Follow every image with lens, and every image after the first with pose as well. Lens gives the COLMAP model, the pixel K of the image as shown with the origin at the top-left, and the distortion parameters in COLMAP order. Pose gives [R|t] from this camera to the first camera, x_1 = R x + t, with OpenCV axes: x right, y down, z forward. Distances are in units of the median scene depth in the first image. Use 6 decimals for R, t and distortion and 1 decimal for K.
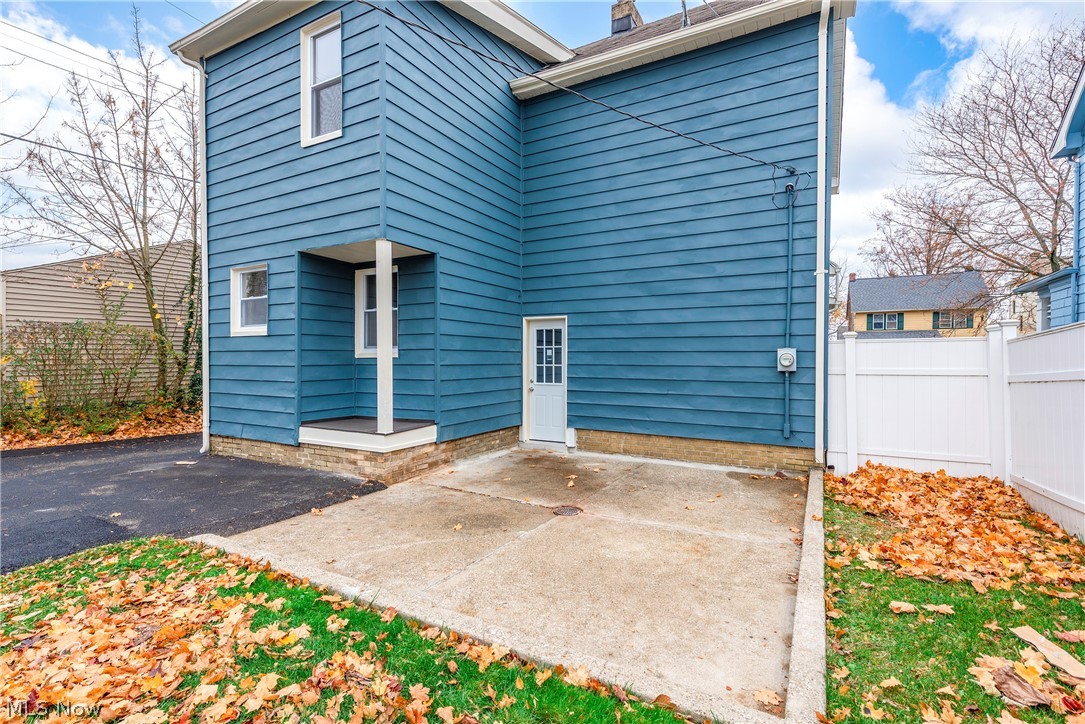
lens RADIAL K [[505.9, 0, 543.7], [0, 505.9, 360.8], [0, 0, 1]] dist [0.002199, 0.000029]
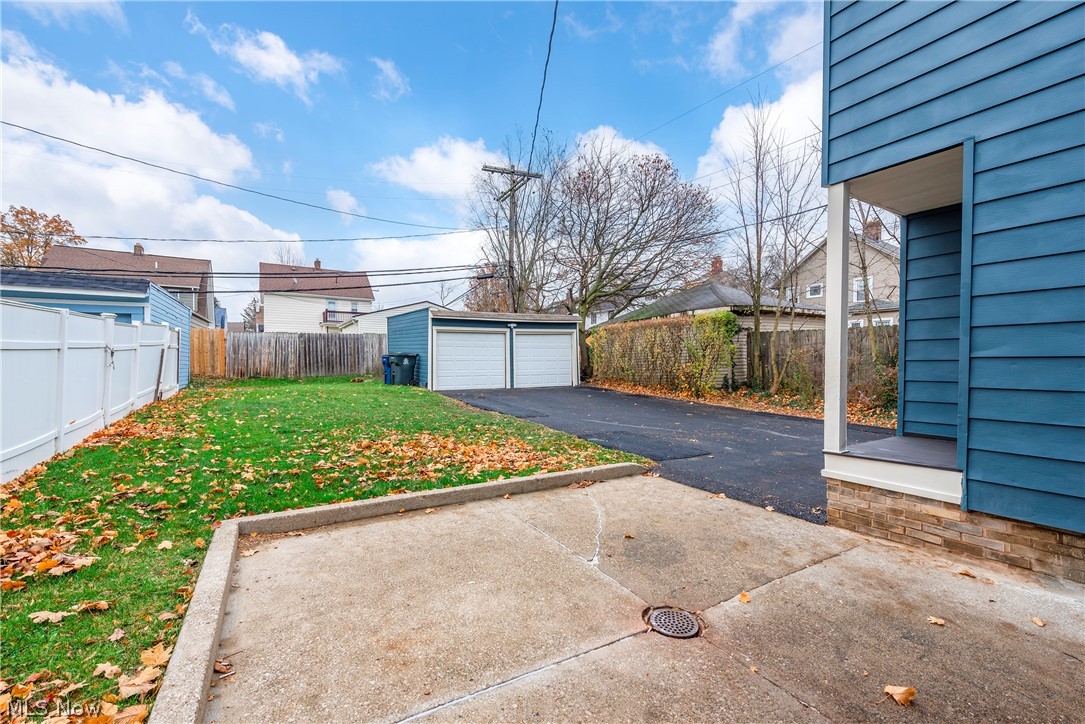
lens RADIAL K [[446.3, 0, 519.5], [0, 446.3, 364.0], [0, 0, 1]] dist [-0.007387, -0.001677]
pose [[-0.533112, -0.000902, -0.846044, 0.387048], [-0.012965, 0.999891, 0.007104, 0.017651], [0.845945, 0.014757, -0.533065, 0.809573]]
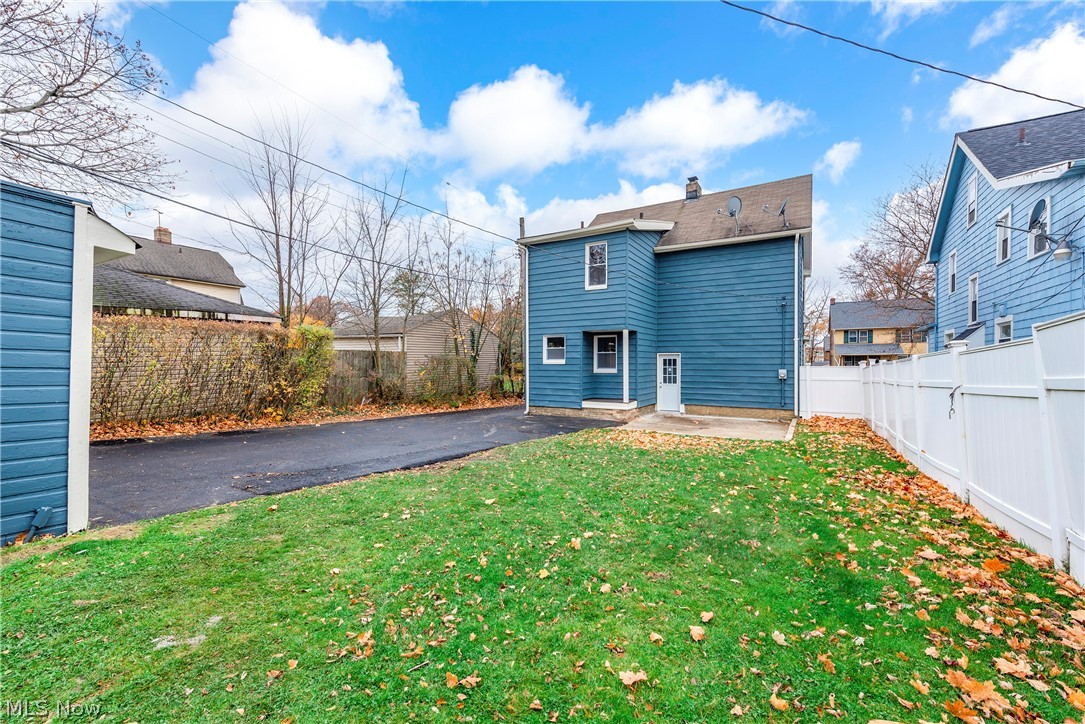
lens RADIAL K [[446.3, 0, 537.4], [0, 446.3, 360.7], [0, 0, 1]] dist [-0.007387, -0.001677]
pose [[0.998673, -0.001652, -0.051481, -0.554247], [0.001203, 0.999961, -0.008739, -0.046773], [0.051494, 0.008666, 0.998636, -1.133066]]
